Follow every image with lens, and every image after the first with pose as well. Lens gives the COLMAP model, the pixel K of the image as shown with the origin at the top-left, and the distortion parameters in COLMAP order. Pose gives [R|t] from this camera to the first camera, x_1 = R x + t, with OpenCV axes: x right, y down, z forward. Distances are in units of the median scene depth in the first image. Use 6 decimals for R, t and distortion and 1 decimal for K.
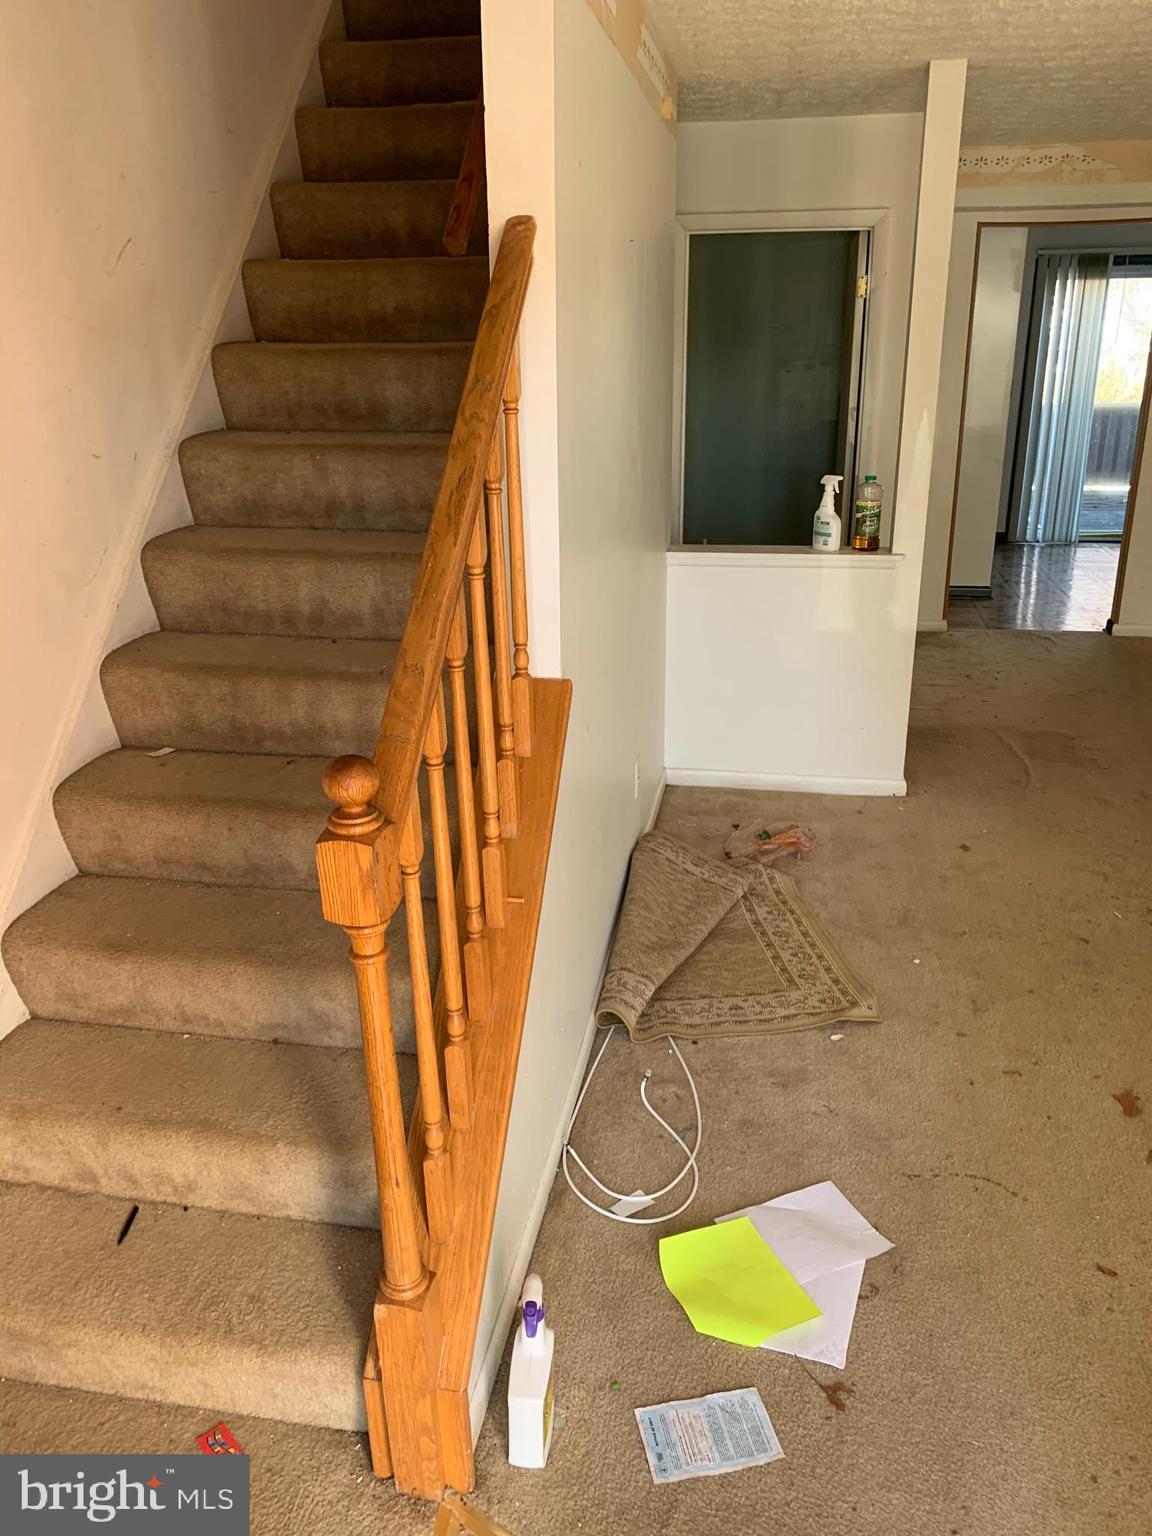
lens RADIAL K [[1185.3, 0, 584.9], [0, 1185.3, 762.2], [0, 0, 1]] dist [0.018846, -0.011398]
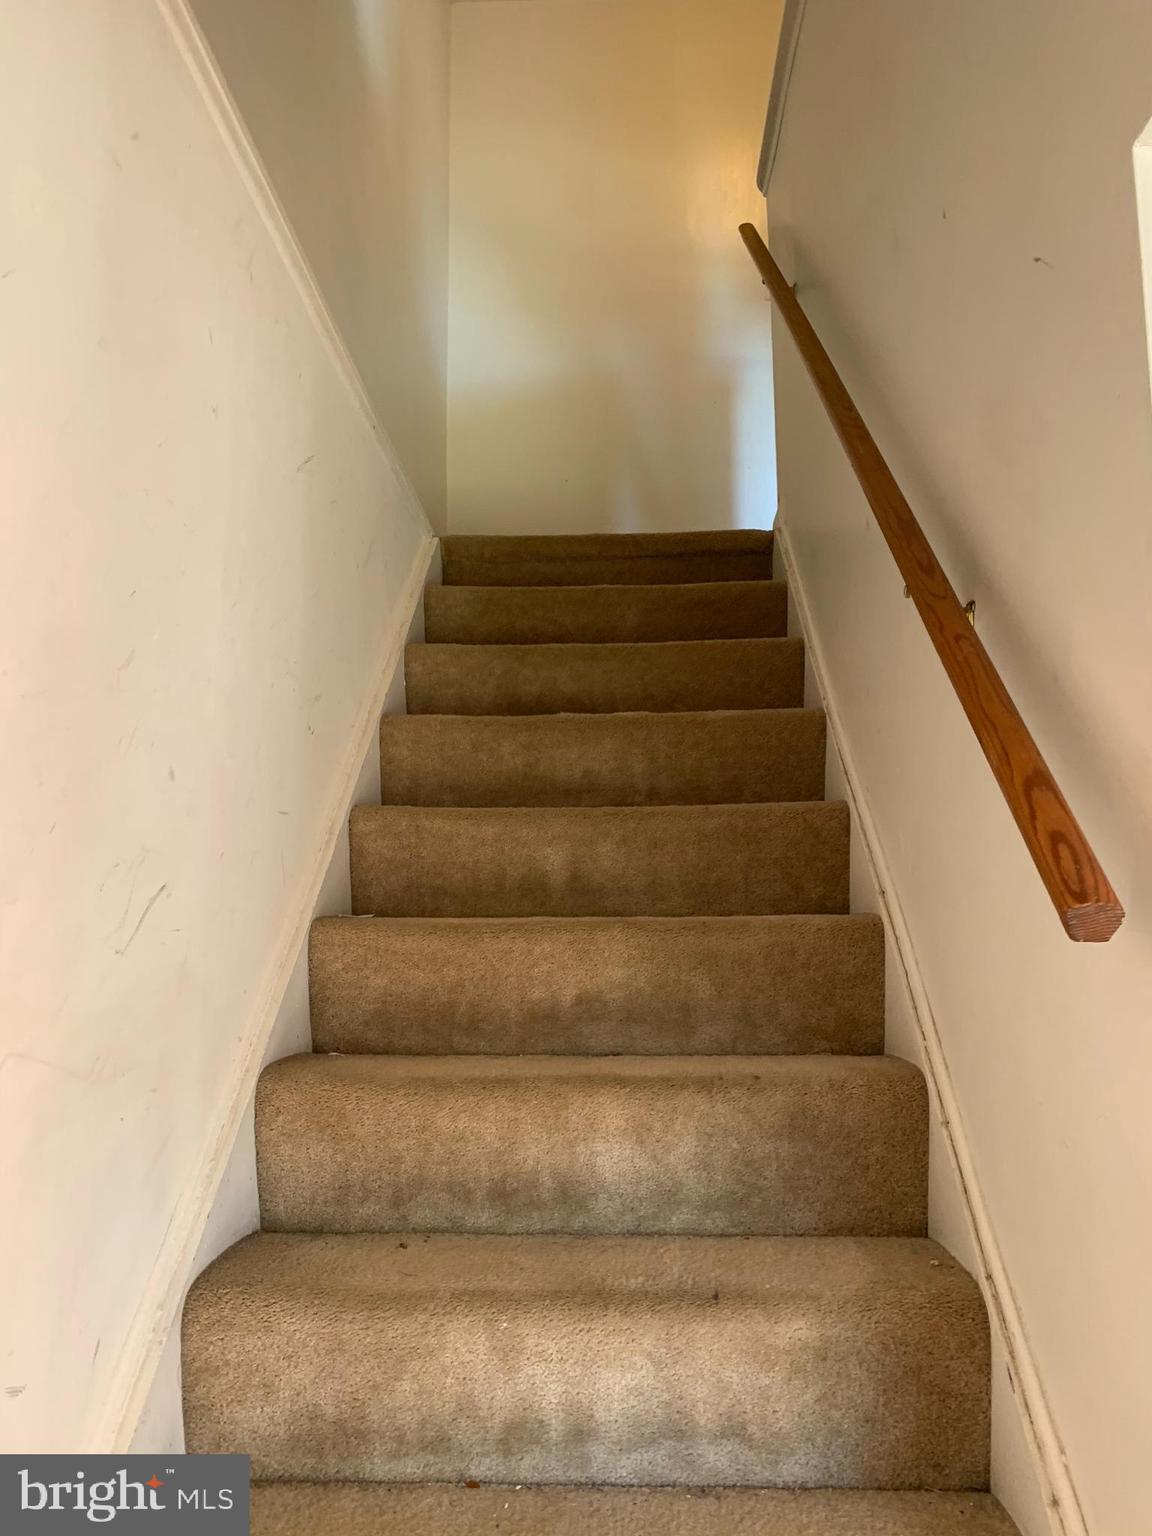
lens RADIAL K [[1185.3, 0, 588.3], [0, 1185.3, 776.2], [0, 0, 1]] dist [0.018846, -0.011398]
pose [[0.991272, 0.029055, 0.128591, -0.239900], [0.036790, 0.875694, -0.481462, -0.204604], [-0.126595, 0.481991, 0.866982, 0.460343]]
